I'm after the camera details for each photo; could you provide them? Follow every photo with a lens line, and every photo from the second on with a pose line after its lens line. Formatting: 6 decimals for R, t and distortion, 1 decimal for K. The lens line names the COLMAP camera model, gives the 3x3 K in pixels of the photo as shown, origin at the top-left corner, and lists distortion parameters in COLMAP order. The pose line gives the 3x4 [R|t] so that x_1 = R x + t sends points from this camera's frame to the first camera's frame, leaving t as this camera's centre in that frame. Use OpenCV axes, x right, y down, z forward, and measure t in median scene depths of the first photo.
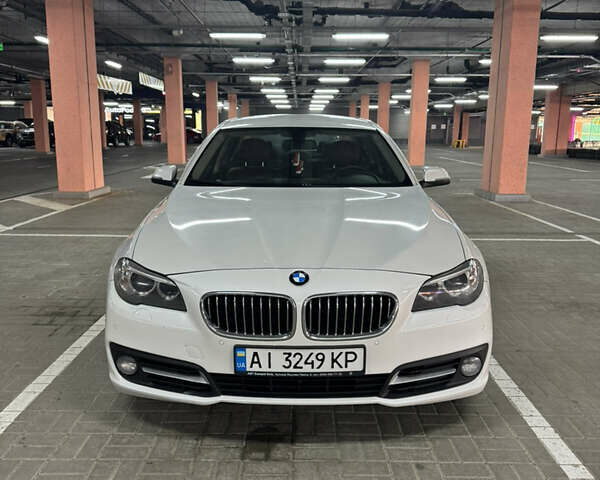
lens RADIAL K [[561.6, 0, 294.0], [0, 561.6, 242.1], [0, 0, 1]] dist [0.082968, -0.134396]
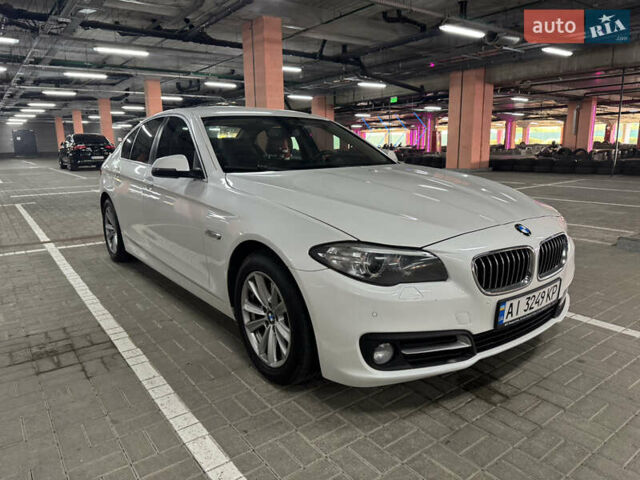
lens RADIAL K [[451.8, 0, 324.4], [0, 451.8, 238.0], [0, 0, 1]] dist [0.010023, -0.004378]
pose [[0.801236, -0.144178, 0.580718, -0.799990], [0.136861, 0.988966, 0.056705, -0.025176], [-0.582486, 0.034044, 0.812128, 0.475840]]
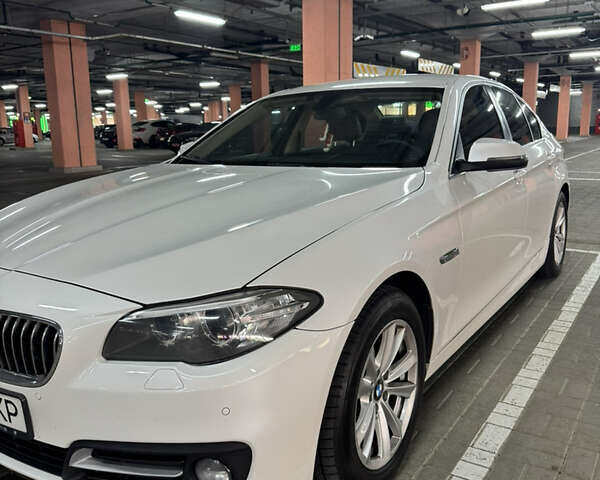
lens RADIAL K [[561.6, 0, 294.0], [0, 561.6, 242.1], [0, 0, 1]] dist [0.082968, -0.134396]
pose [[0.842974, 0.084343, -0.531302, 0.663670], [-0.078090, 0.996357, 0.034269, -0.028328], [0.532257, 0.012601, 0.846489, 0.597907]]
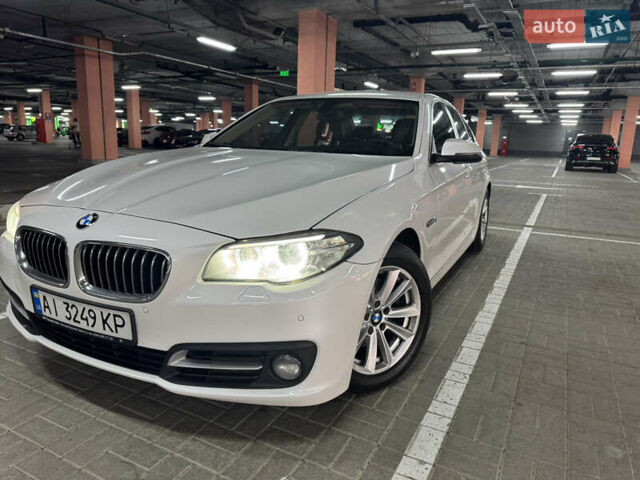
lens RADIAL K [[451.6, 0, 322.7], [0, 451.6, 225.3], [0, 0, 1]] dist [0.011268, -0.002282]
pose [[0.894776, 0.105813, -0.433797, 0.624351], [-0.111288, 0.993705, 0.012837, 0.017711], [0.432424, 0.036790, 0.900919, 0.493631]]
